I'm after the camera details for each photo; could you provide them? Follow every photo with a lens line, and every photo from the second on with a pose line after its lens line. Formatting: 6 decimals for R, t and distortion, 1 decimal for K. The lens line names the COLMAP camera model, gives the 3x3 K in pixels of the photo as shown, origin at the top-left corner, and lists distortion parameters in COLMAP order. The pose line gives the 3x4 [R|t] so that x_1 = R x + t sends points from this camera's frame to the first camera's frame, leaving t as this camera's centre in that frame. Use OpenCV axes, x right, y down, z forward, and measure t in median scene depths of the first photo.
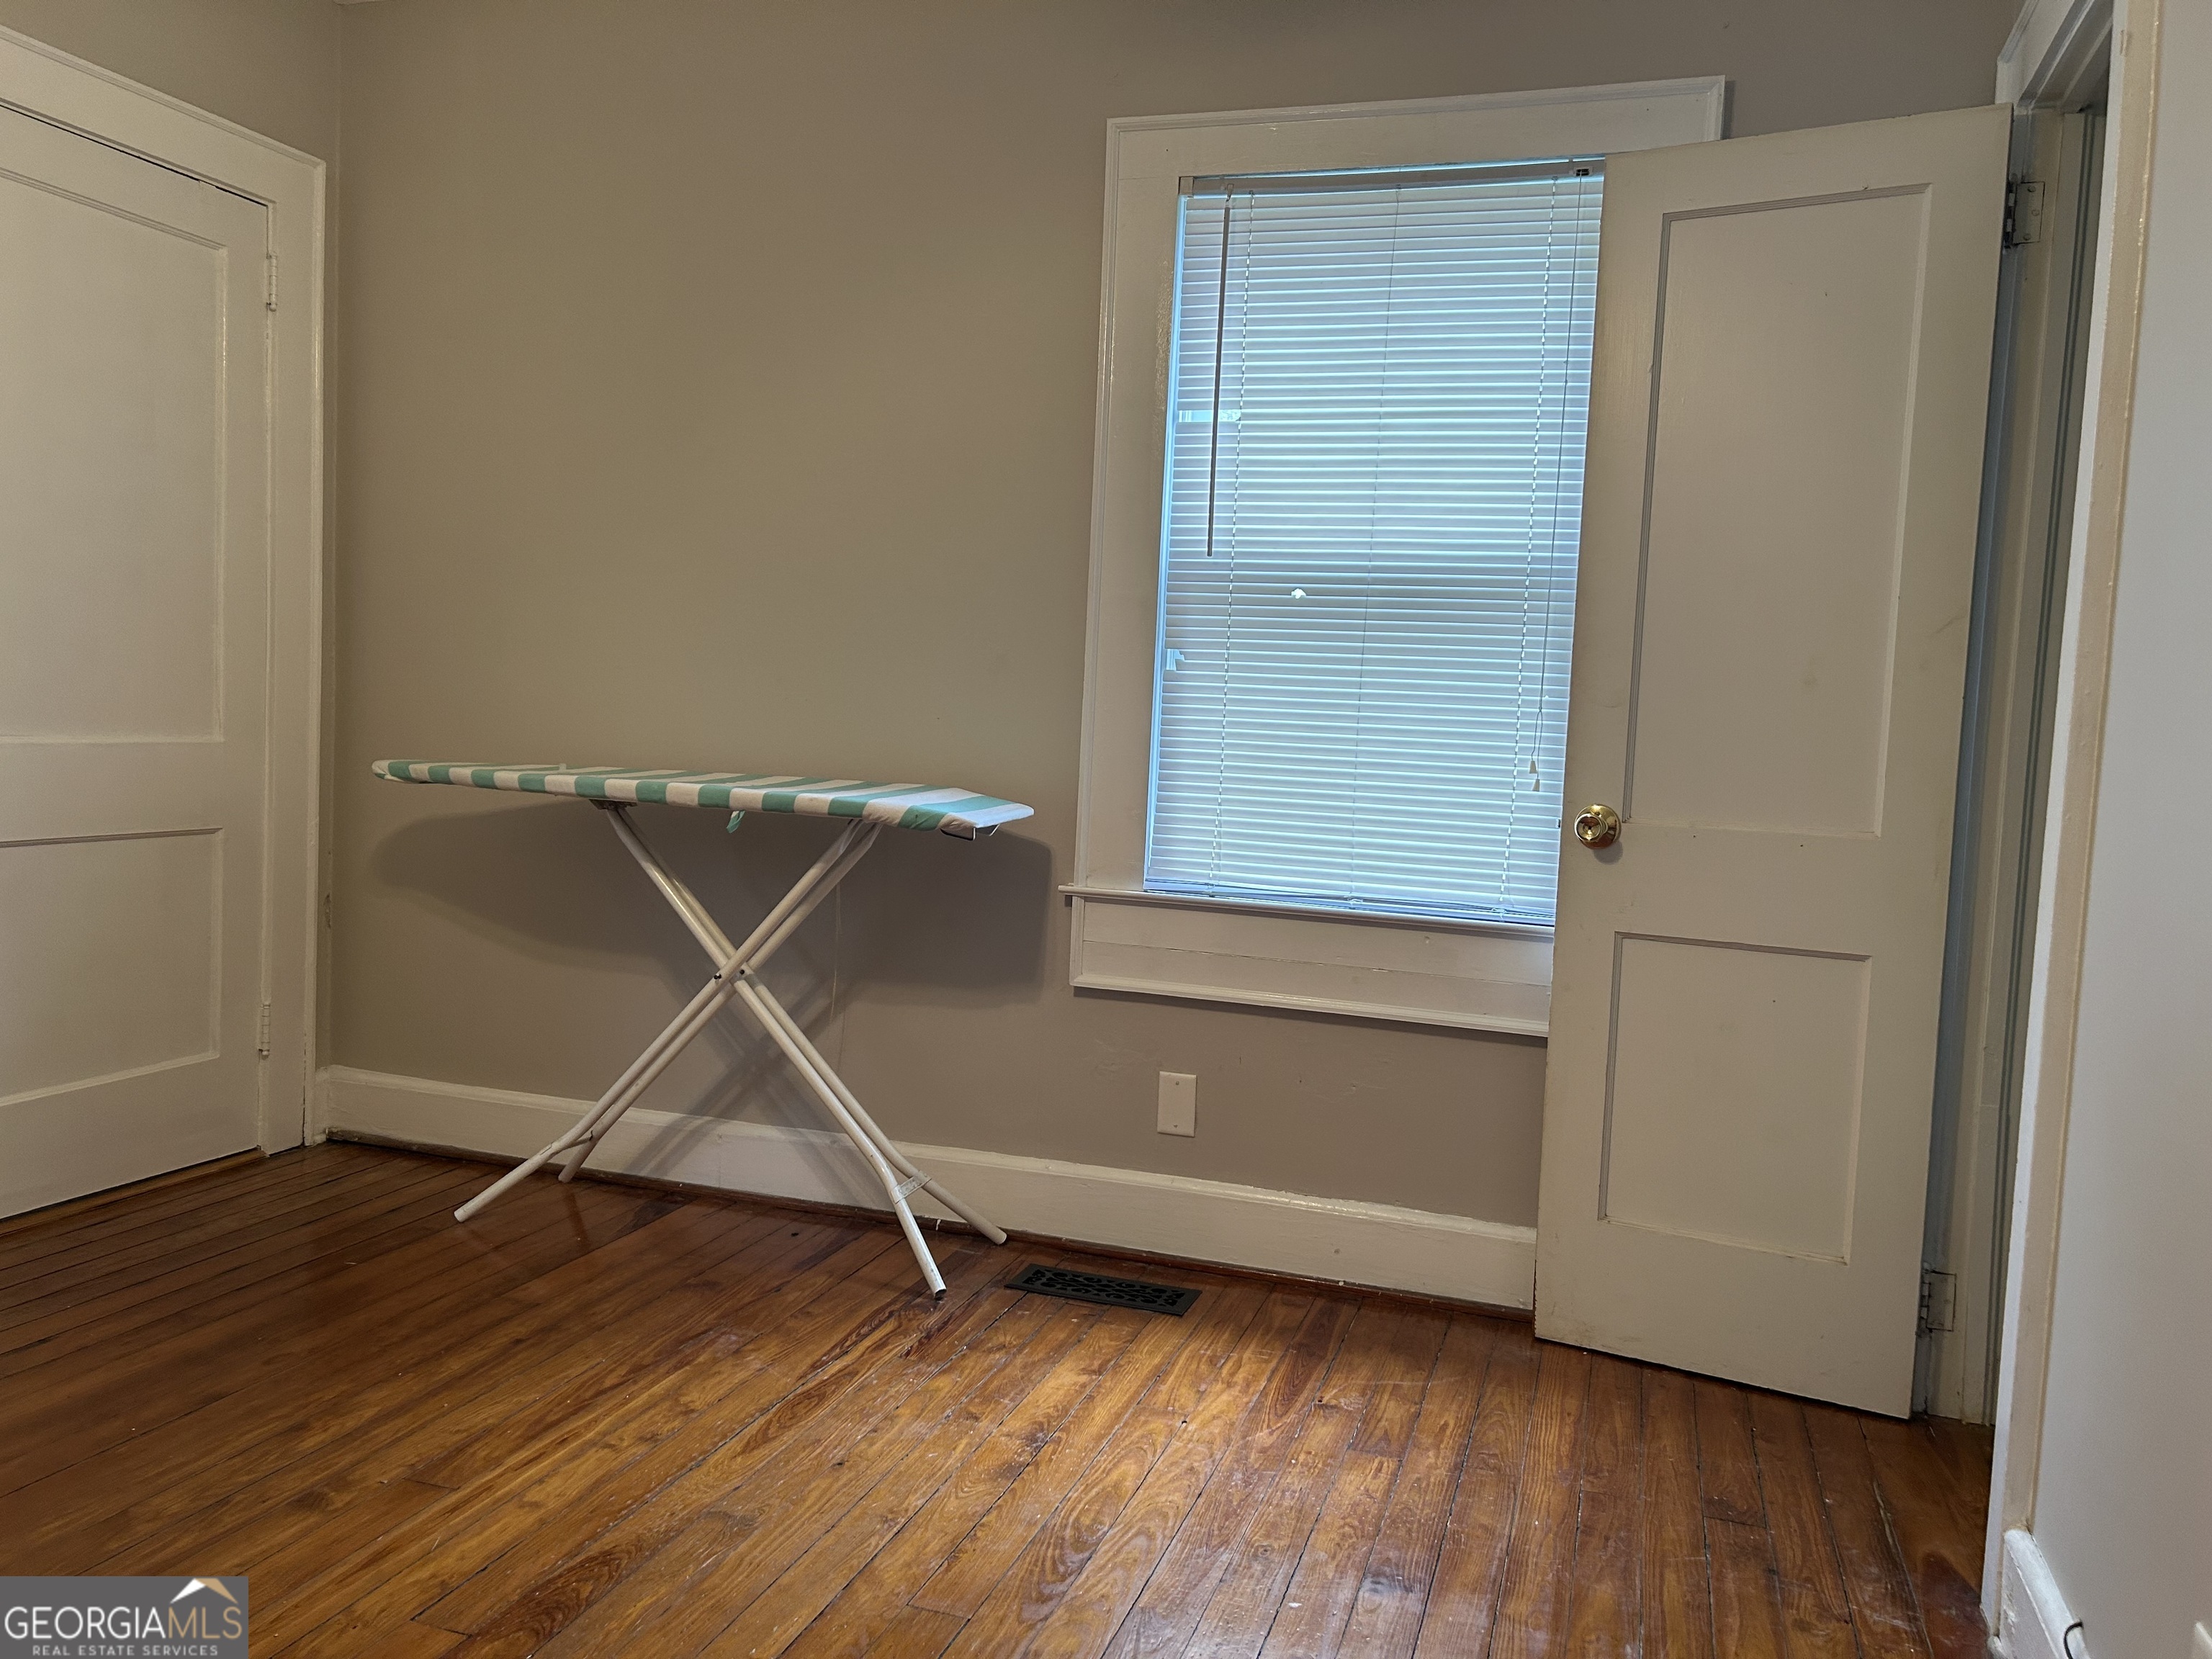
lens RADIAL K [[1653.0, 0, 1114.7], [0, 1653.0, 827.0], [0, 0, 1]] dist [0.047001, -0.058404]
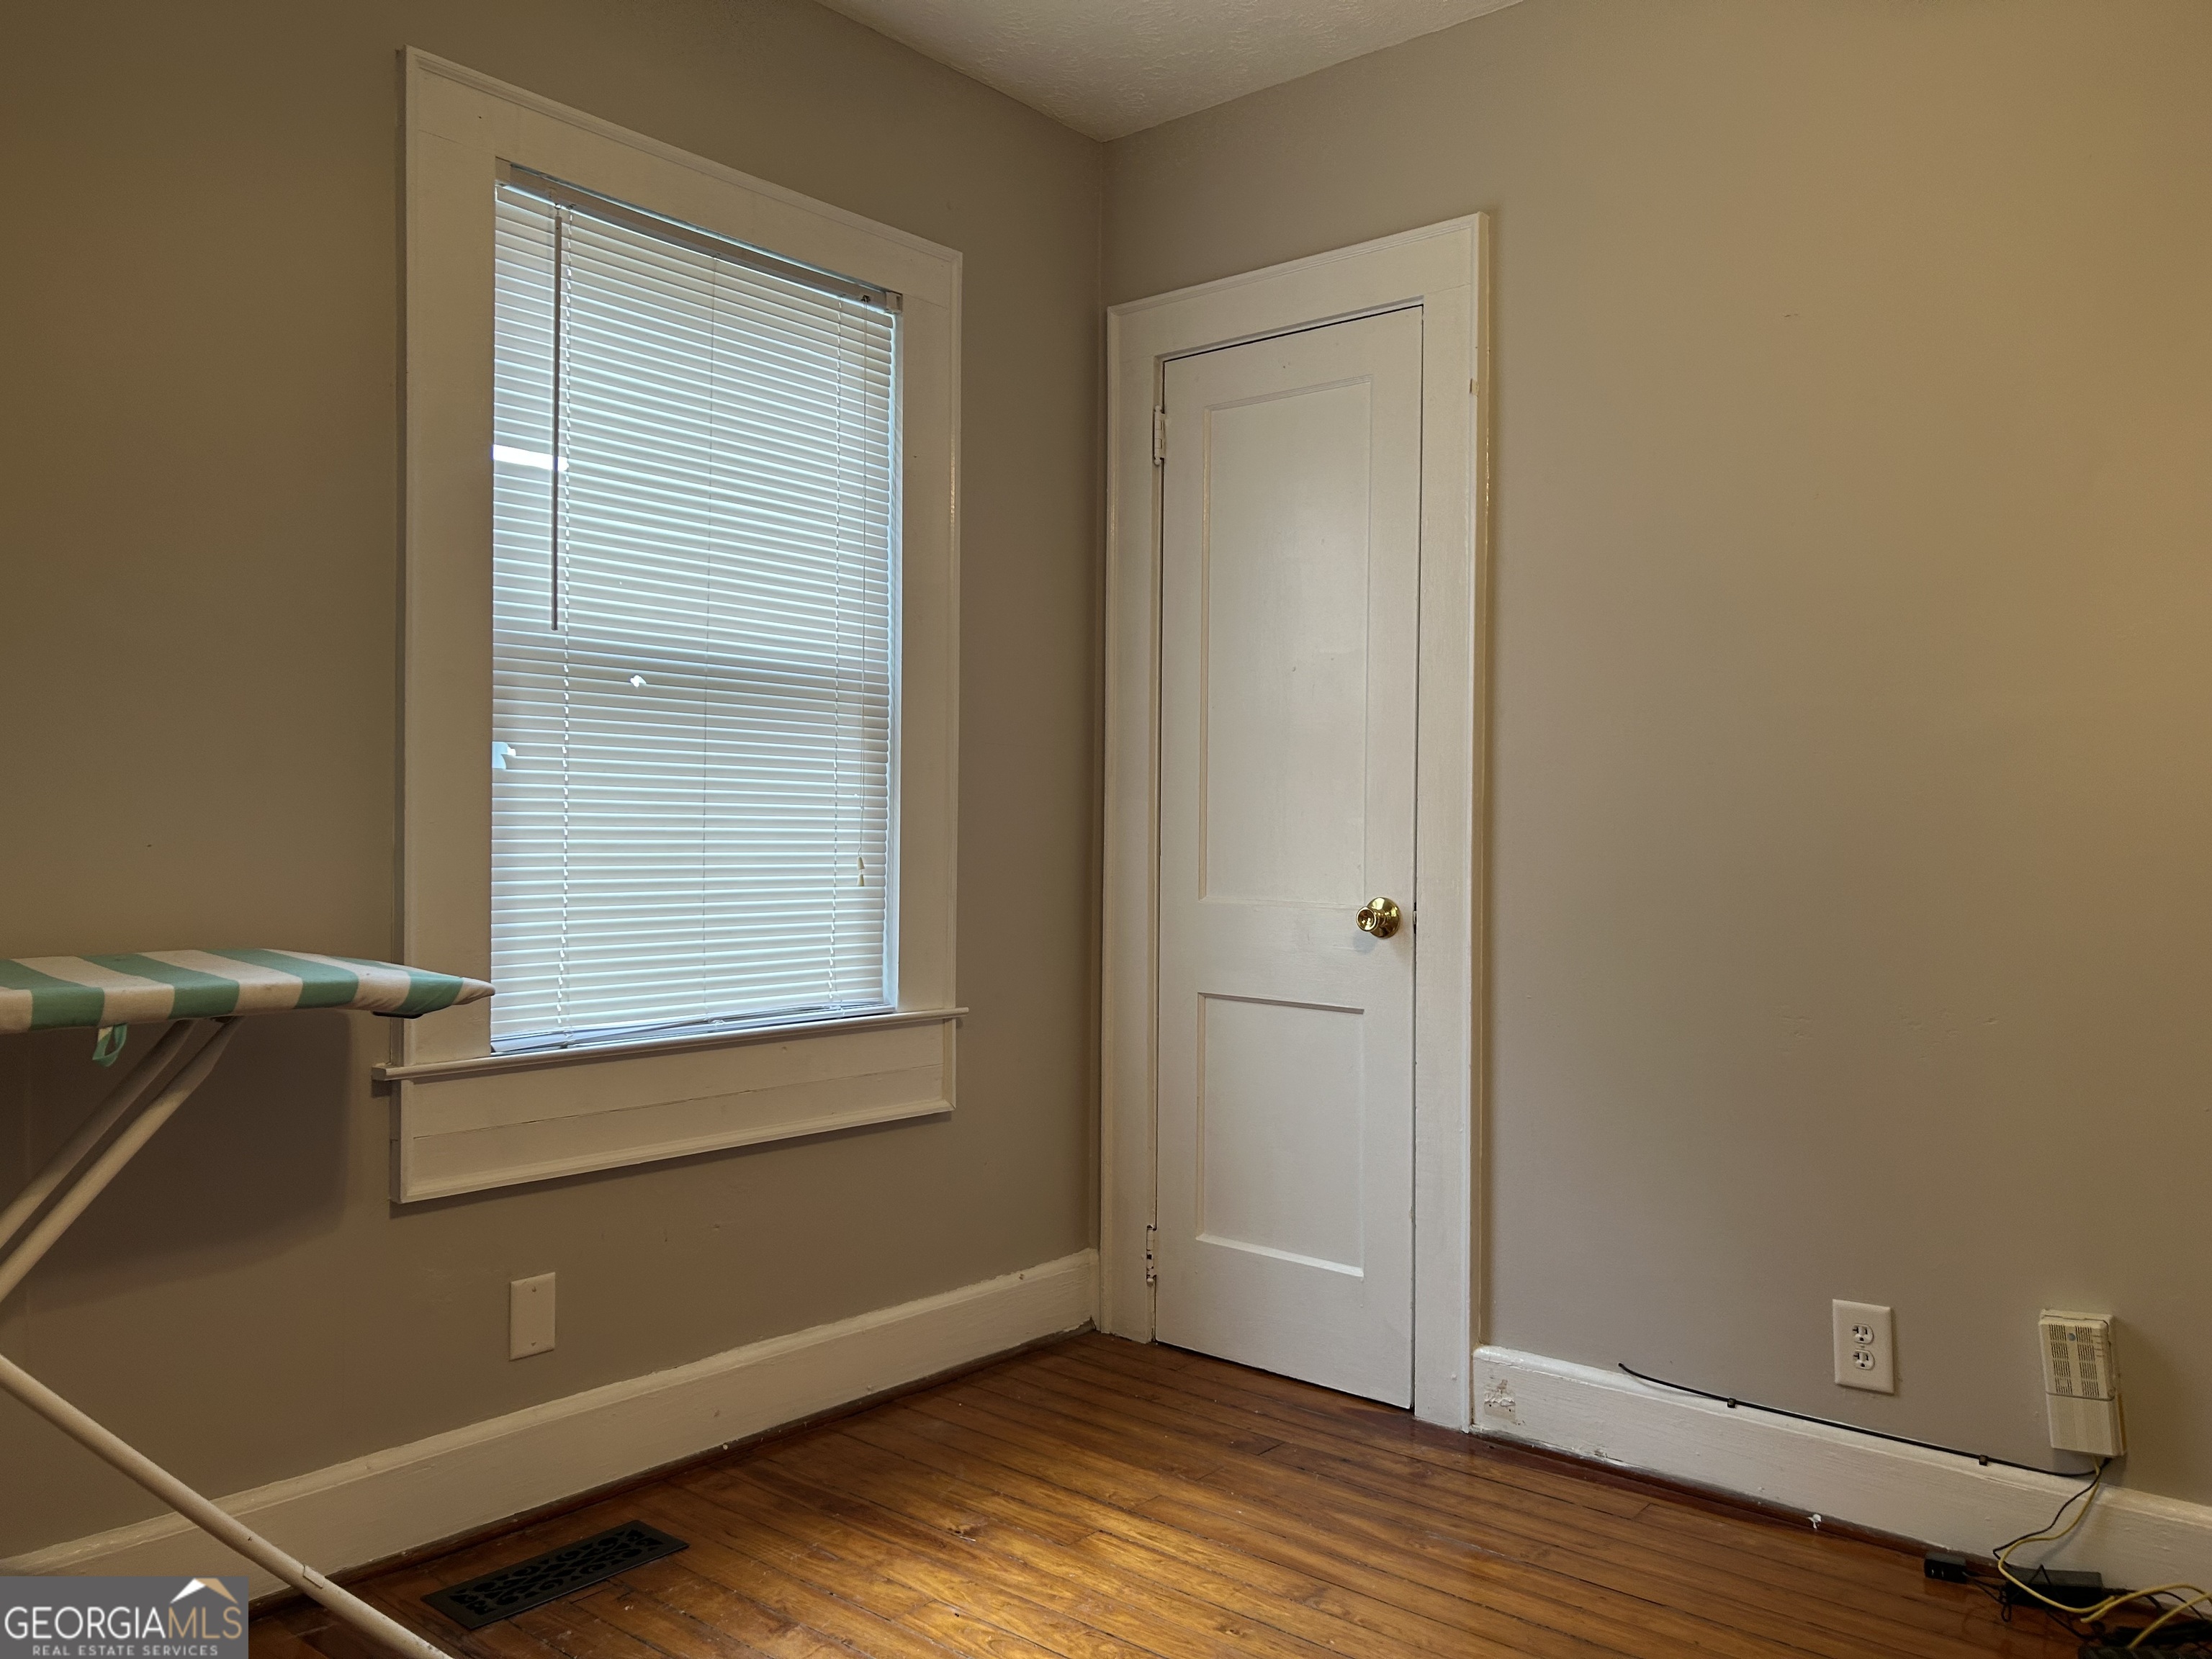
lens RADIAL K [[1653.0, 0, 1101.4], [0, 1653.0, 835.6], [0, 0, 1]] dist [0.047001, -0.058404]
pose [[0.394233, -0.048828, 0.917712, -0.603381], [0.077555, 0.996793, 0.019719, -0.058919], [-0.915732, 0.063399, 0.396756, 0.438934]]
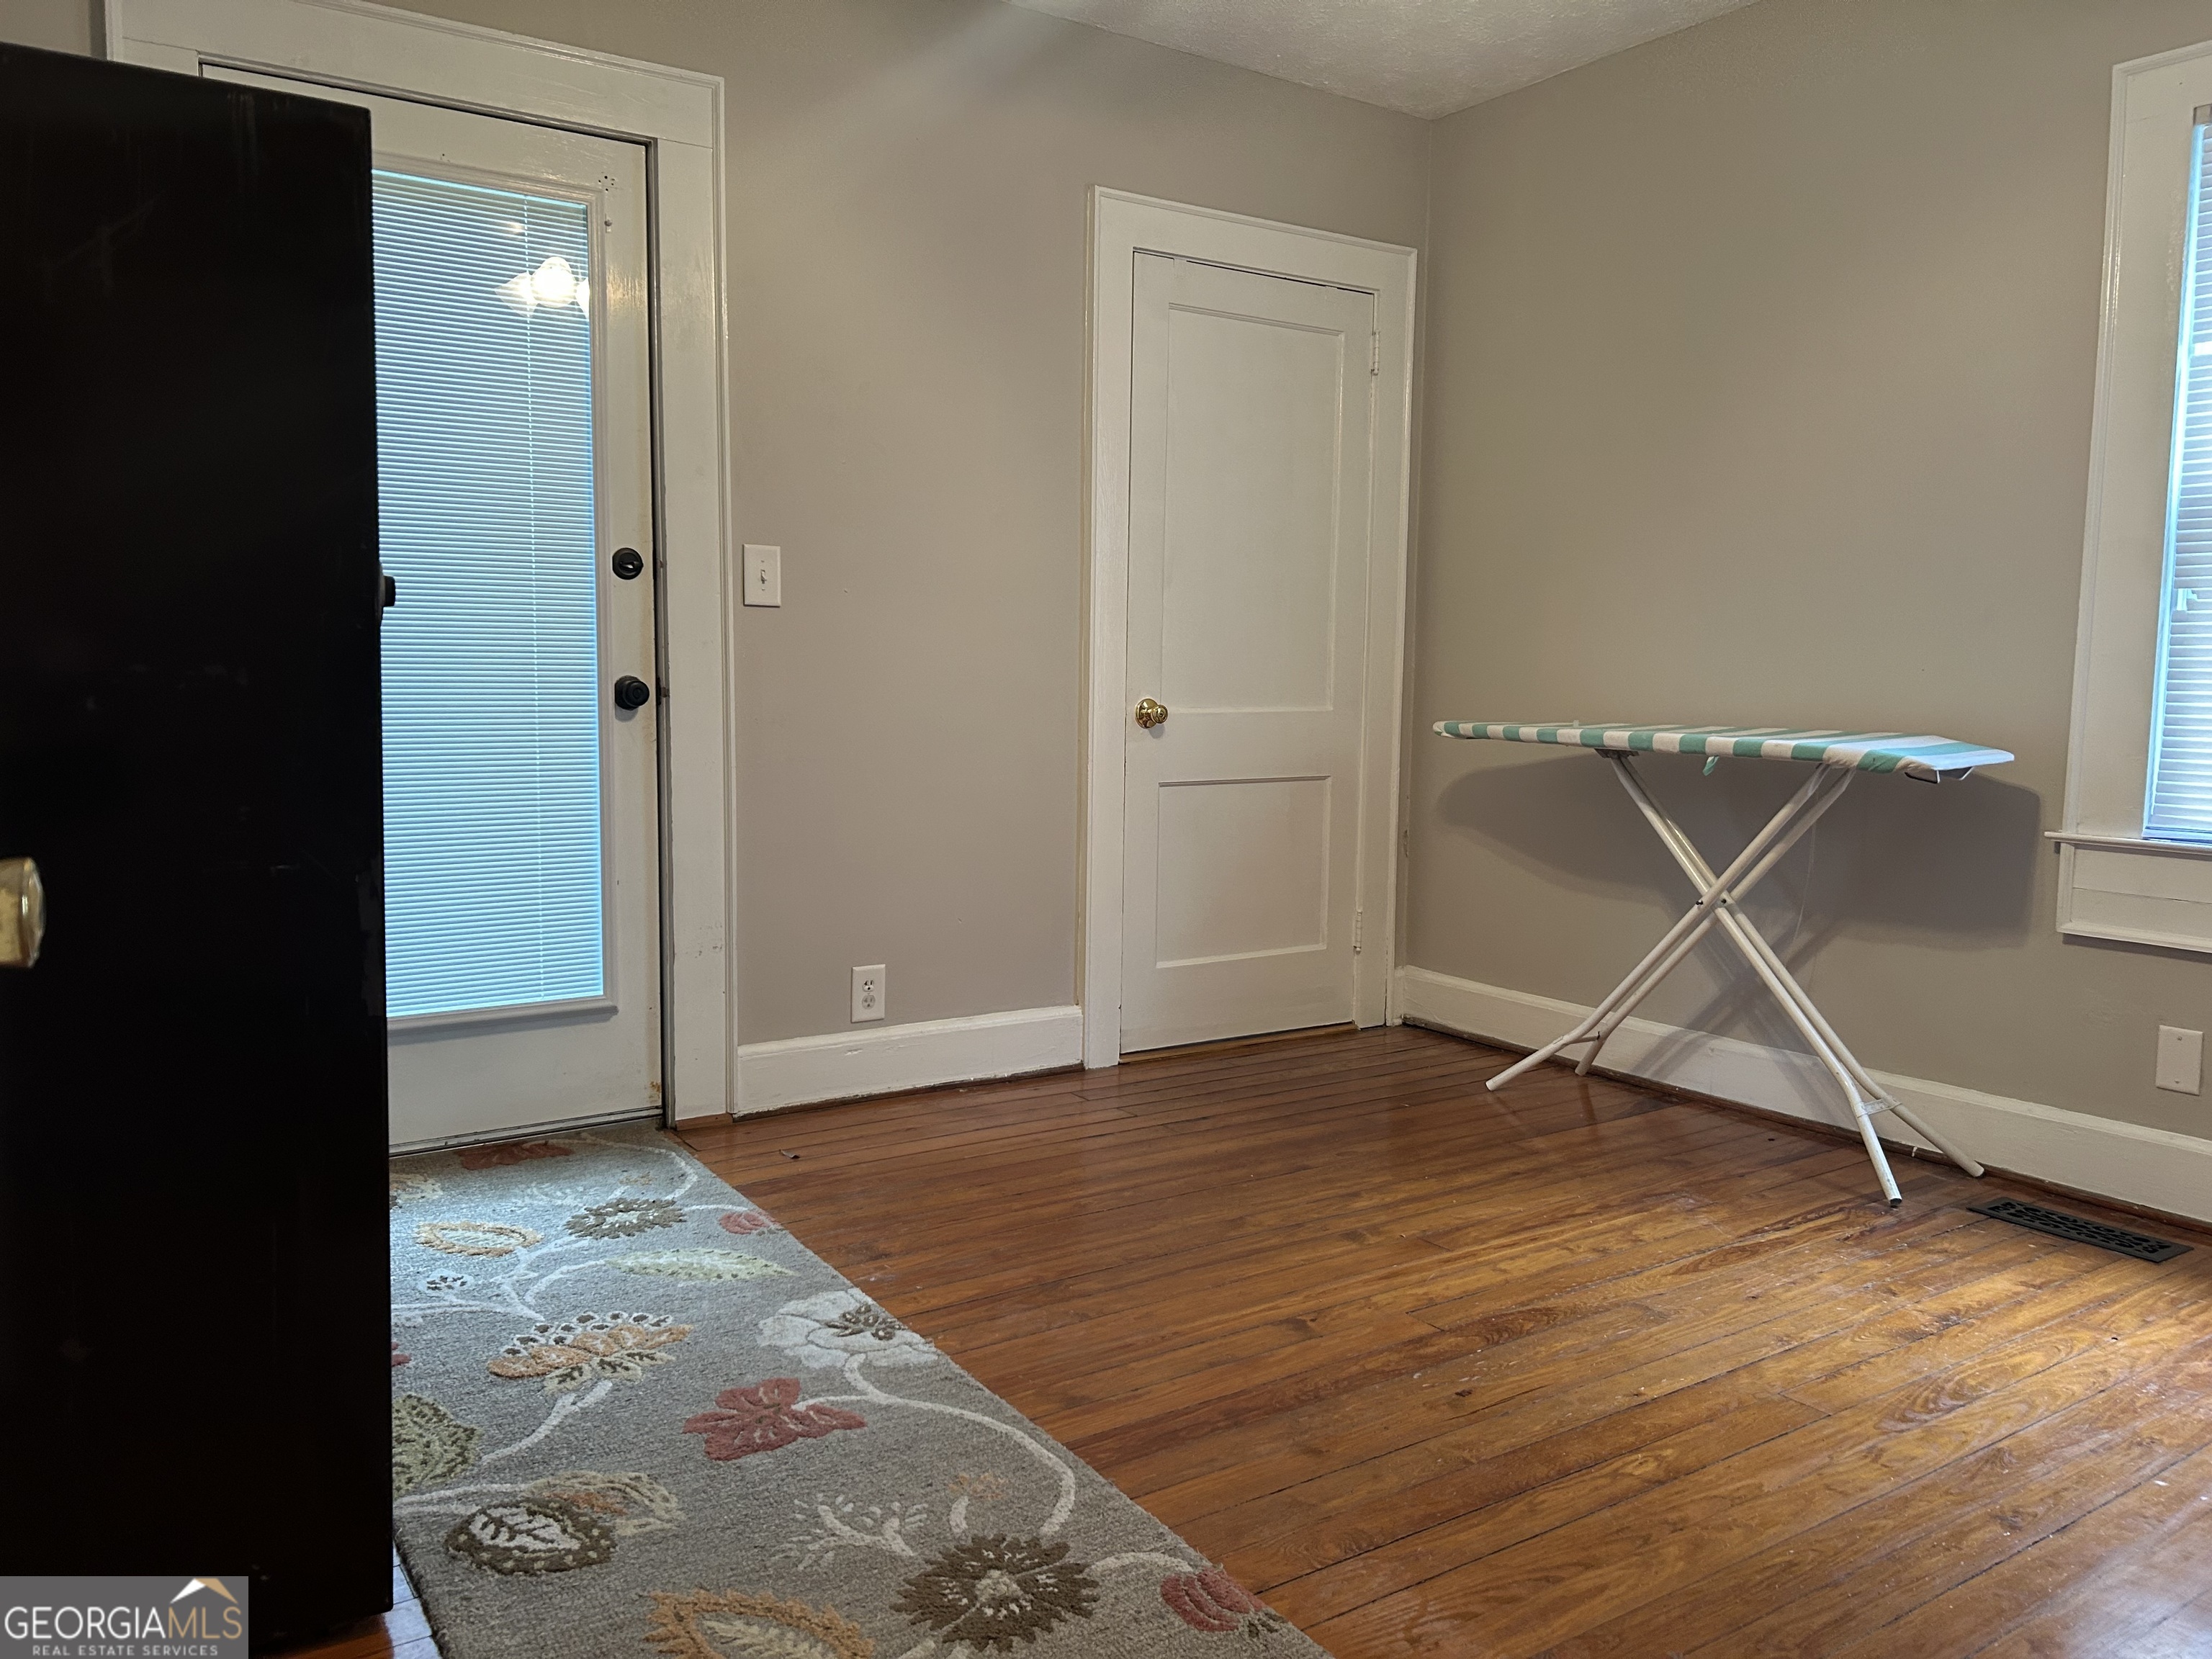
lens RADIAL K [[1653.0, 0, 1100.4], [0, 1653.0, 829.8], [0, 0, 1]] dist [0.047001, -0.058404]
pose [[0.789160, 0.021640, -0.613806, 0.142479], [-0.014927, 0.999760, 0.016055, 0.027988], [0.614006, -0.003508, 0.789294, -0.168007]]
